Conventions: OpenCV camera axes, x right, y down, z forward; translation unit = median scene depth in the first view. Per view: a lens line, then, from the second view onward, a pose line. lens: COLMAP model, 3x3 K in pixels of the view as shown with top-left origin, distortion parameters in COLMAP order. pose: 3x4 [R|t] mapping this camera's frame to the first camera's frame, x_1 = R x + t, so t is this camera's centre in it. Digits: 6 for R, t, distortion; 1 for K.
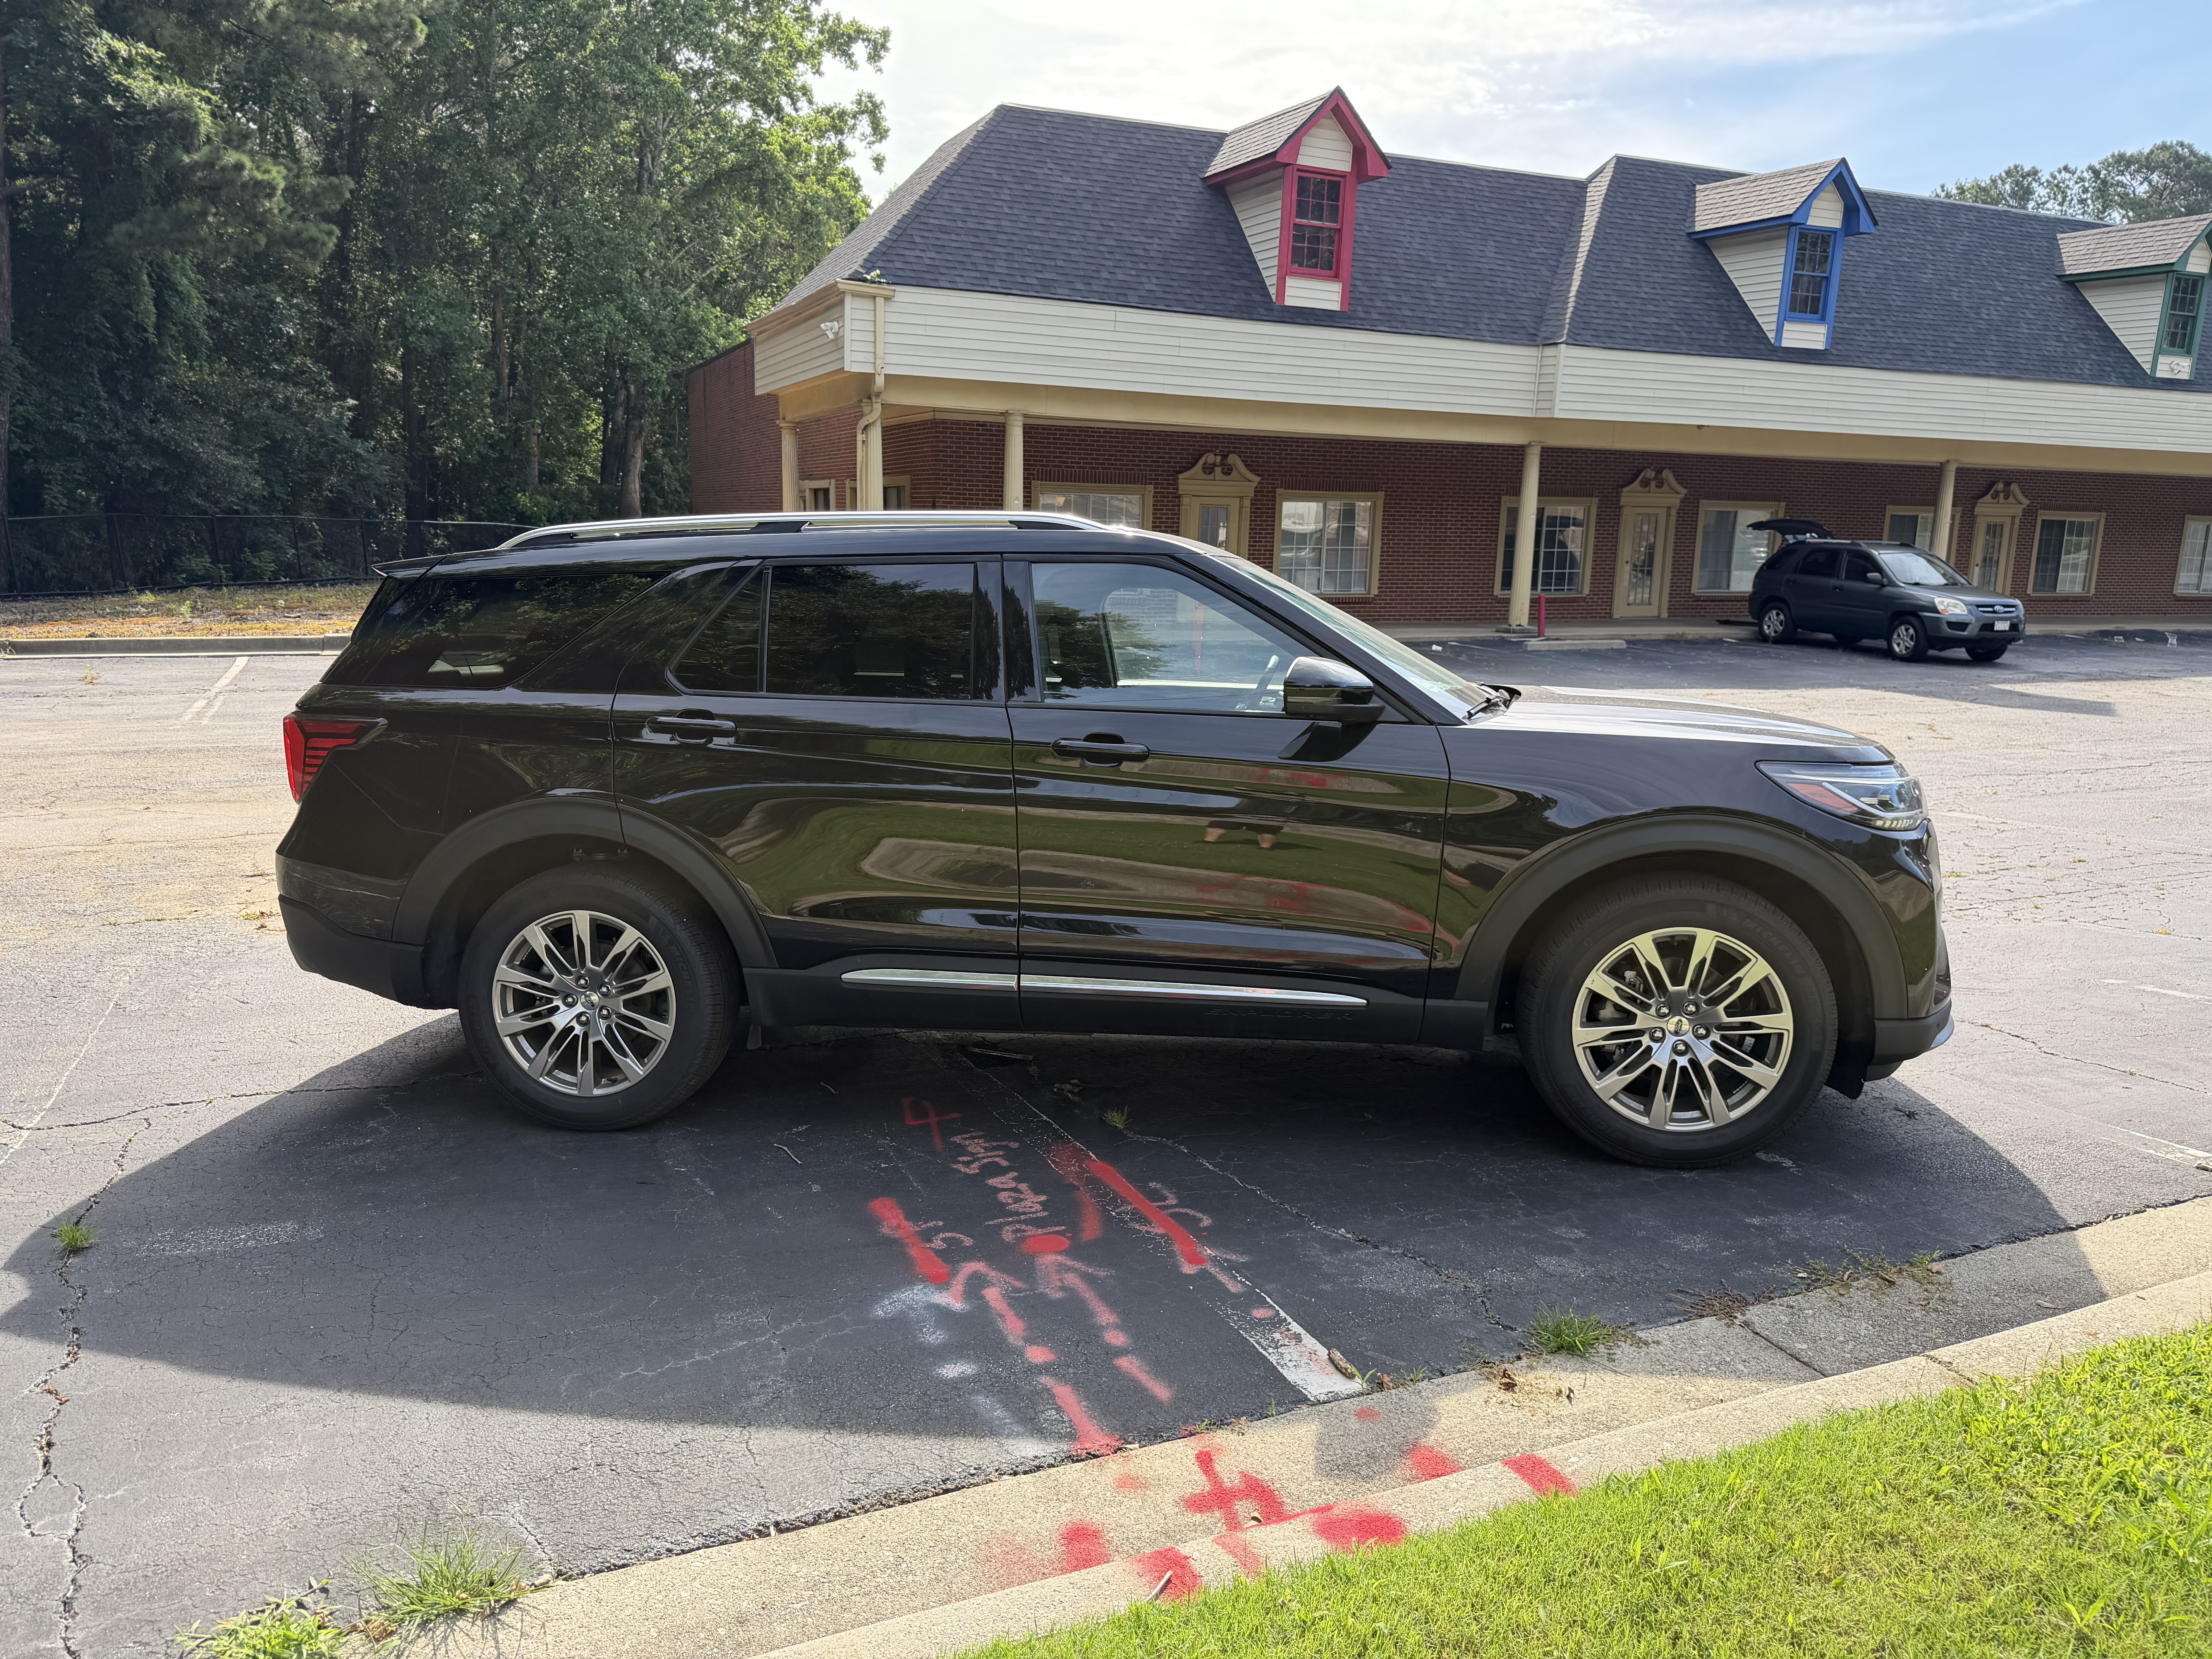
lens RADIAL K [[1650.8, 0, 1106.0], [0, 1650.8, 829.5], [0, 0, 1]] dist [-0.051304, 0.006332]
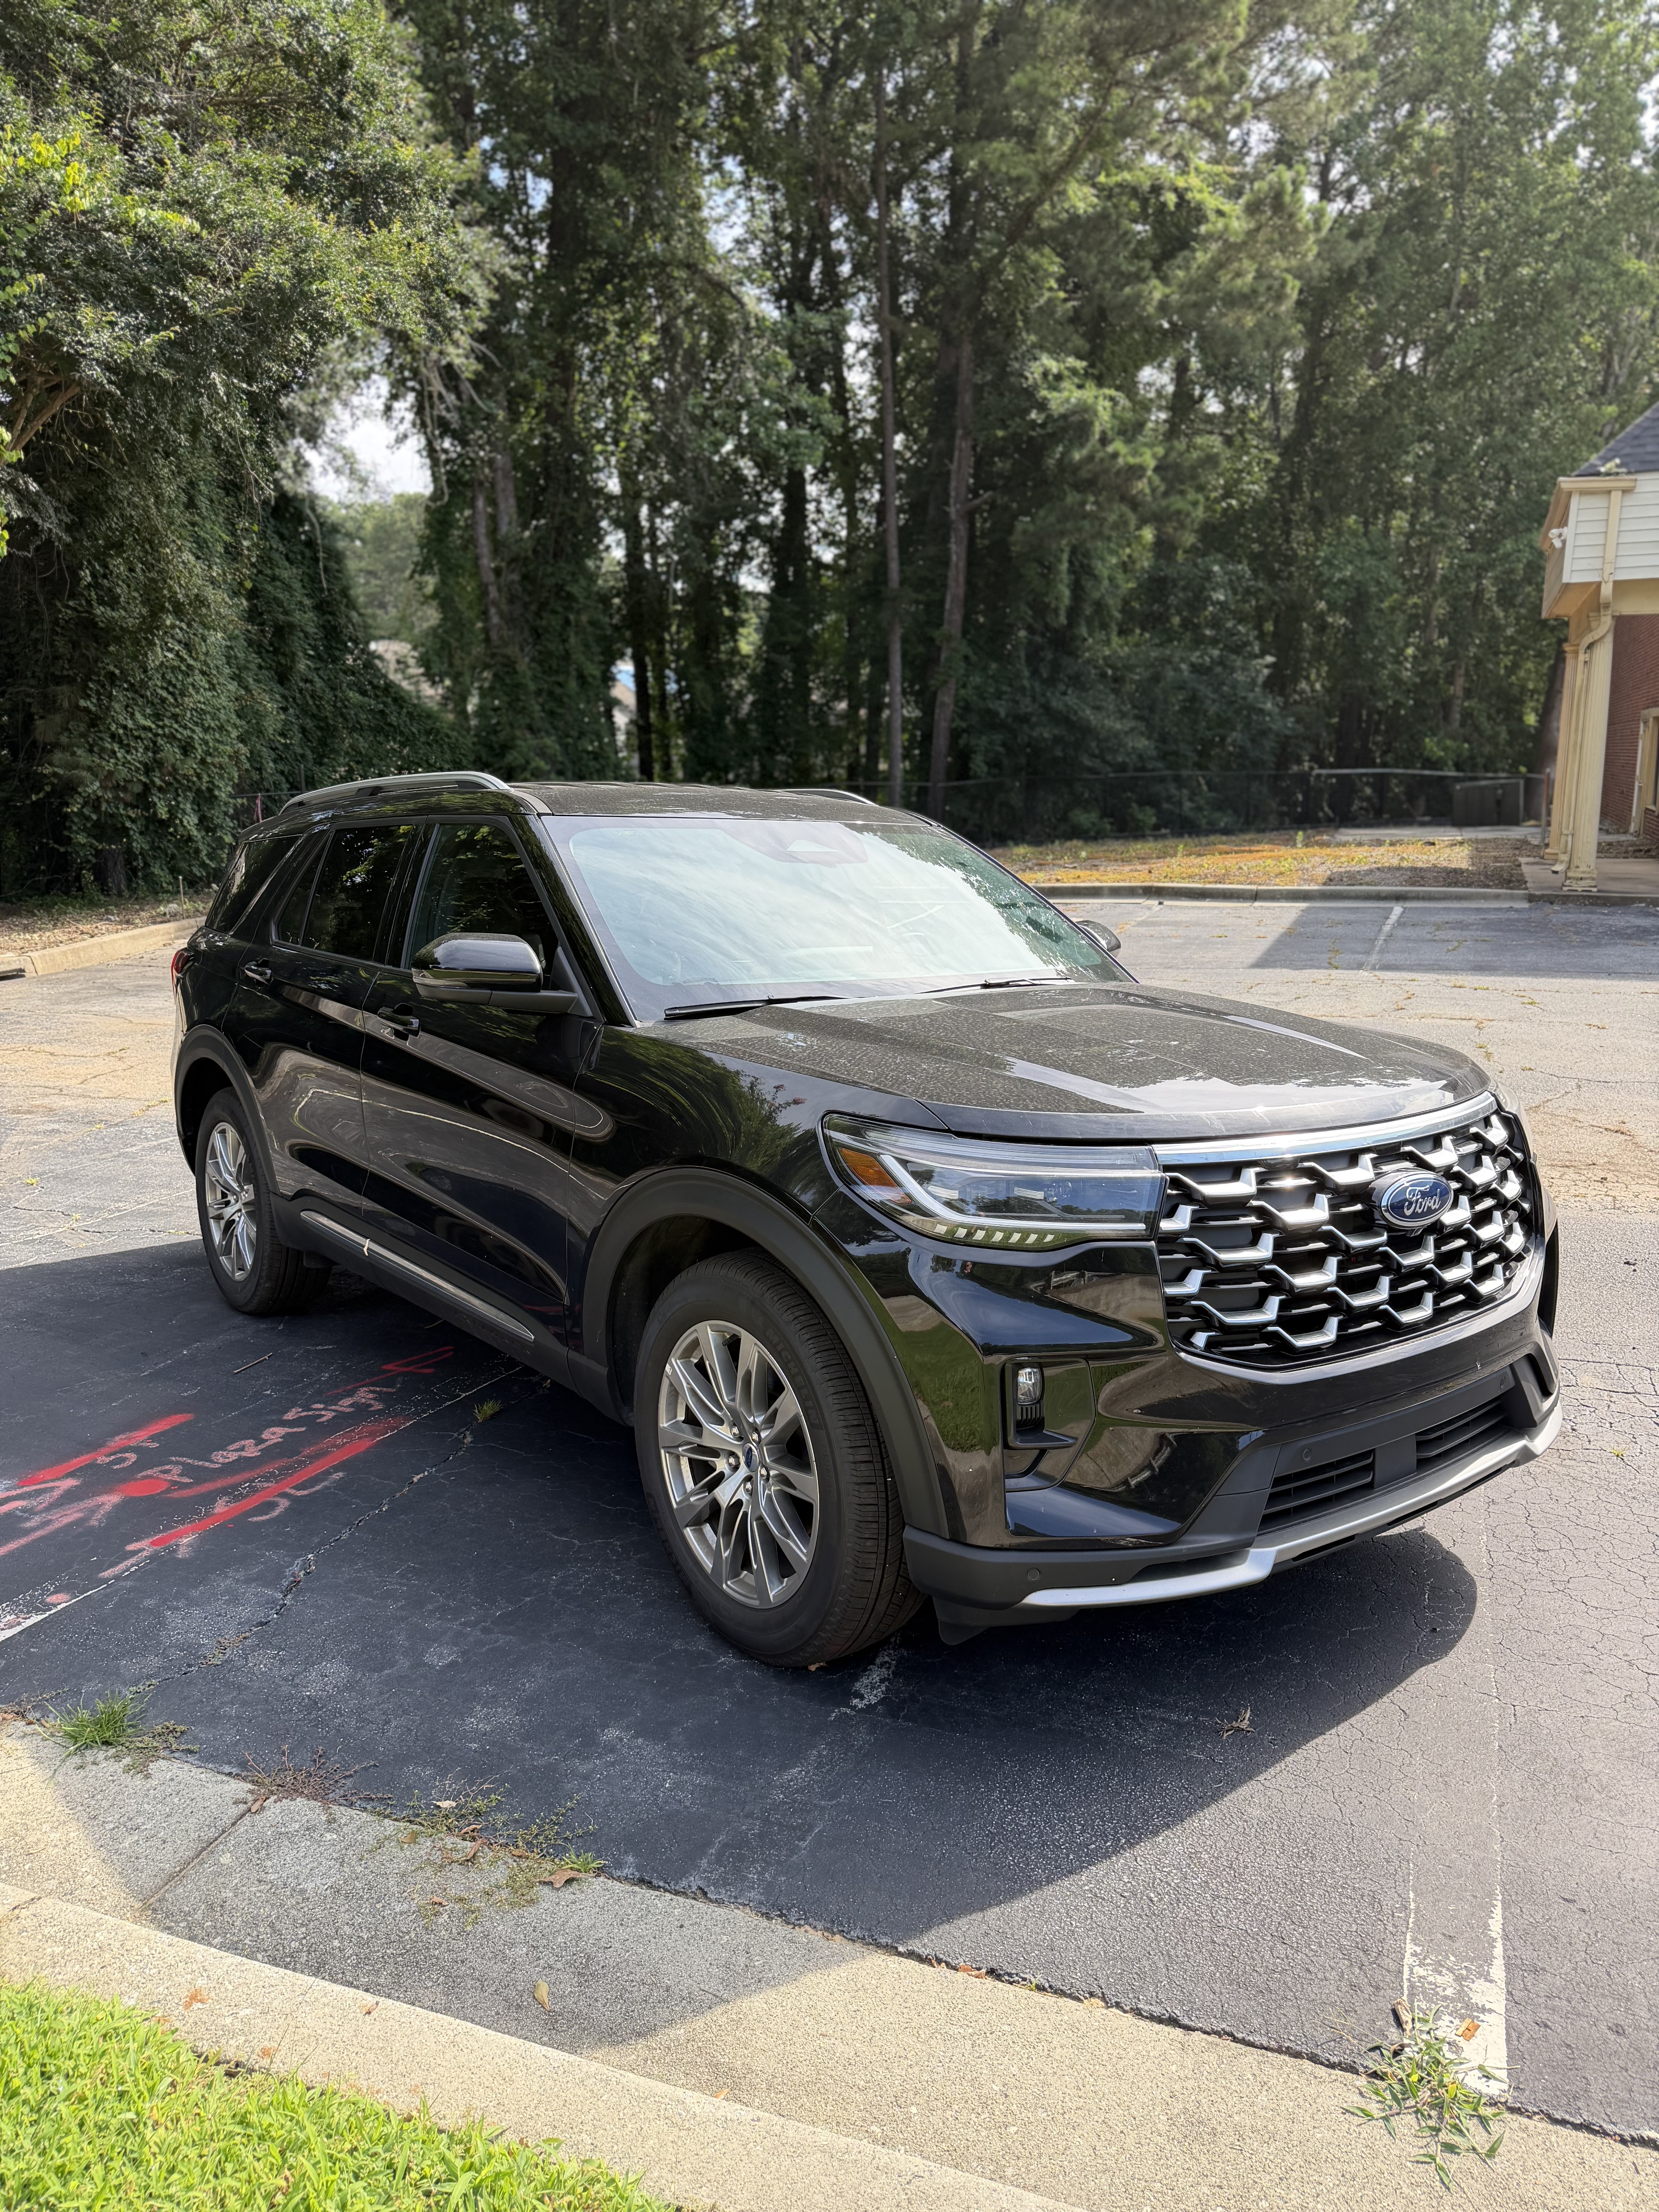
lens RADIAL K [[1650.8, 0, 829.5], [0, 1650.8, 1106.0], [0, 0, 1]] dist [-0.051304, 0.006332]
pose [[0.685258, 0.094342, -0.722164, 0.171110], [-0.080422, 0.995313, 0.053714, -0.014558], [0.723847, 0.021270, 0.689633, 0.101480]]
